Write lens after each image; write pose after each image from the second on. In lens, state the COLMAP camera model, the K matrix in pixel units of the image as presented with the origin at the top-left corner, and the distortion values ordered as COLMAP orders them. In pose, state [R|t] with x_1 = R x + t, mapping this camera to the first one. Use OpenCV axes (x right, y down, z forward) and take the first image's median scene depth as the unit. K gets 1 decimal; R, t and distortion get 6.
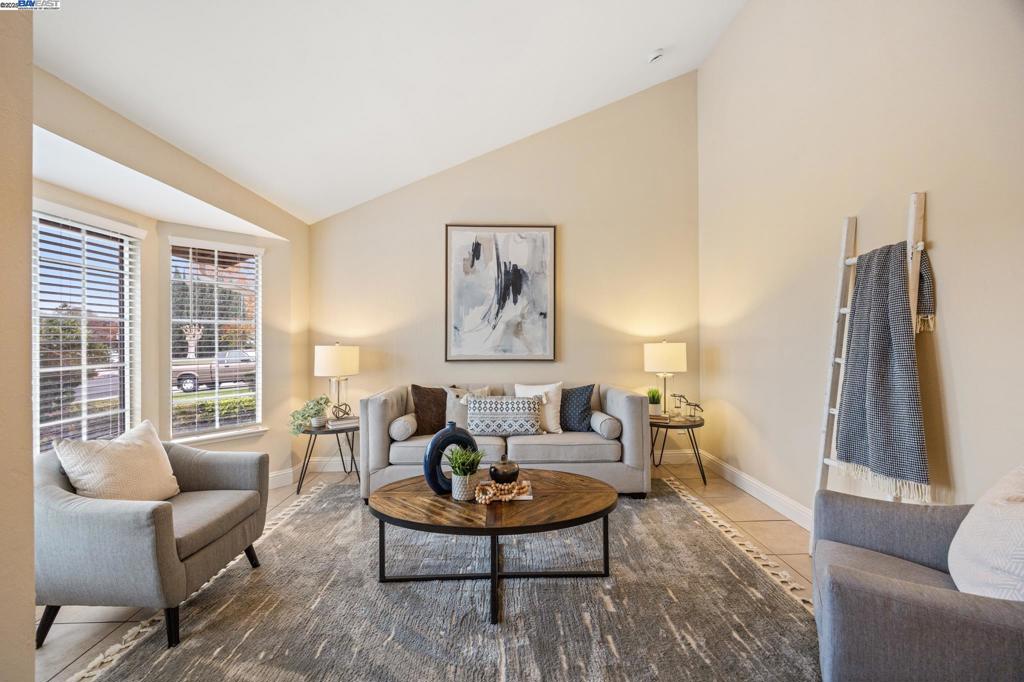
lens RADIAL K [[402.5, 0, 511.6], [0, 402.5, 334.3], [0, 0, 1]] dist [0.001859, 0.000134]
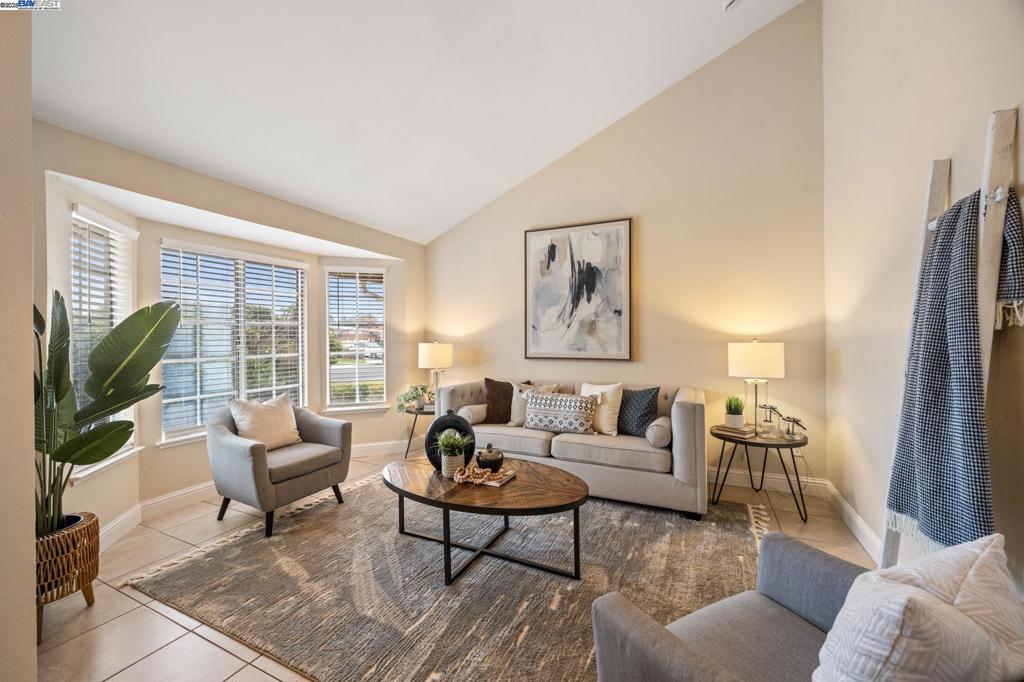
lens RADIAL K [[402.5, 0, 511.6], [0, 402.5, 334.3], [0, 0, 1]] dist [0.001859, 0.000134]
pose [[0.885148, -0.004040, -0.465292, 0.348801], [0.006703, 0.999969, 0.004068, -0.002106], [0.465261, -0.006720, 0.885148, 0.036583]]
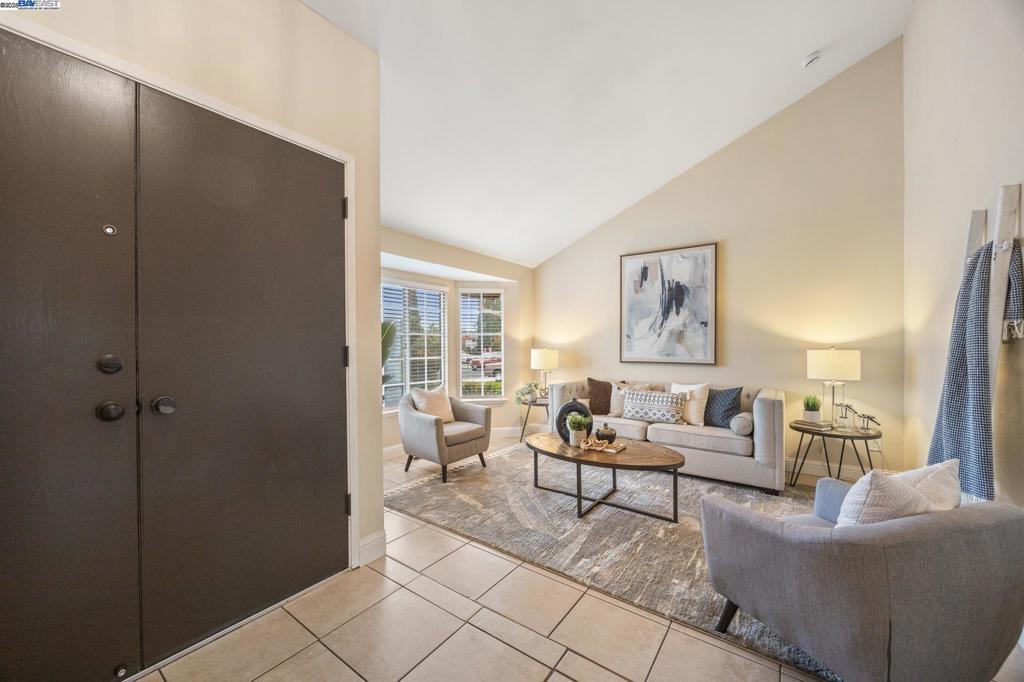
lens RADIAL K [[388.0, 0, 511.3], [0, 388.0, 345.1], [0, 0, 1]] dist [-0.002799, 0.000071]
pose [[0.784984, 0.003739, -0.619504, 0.379385], [0.004499, 0.999921, 0.011736, -0.004536], [0.619499, -0.012000, 0.784906, -0.214900]]
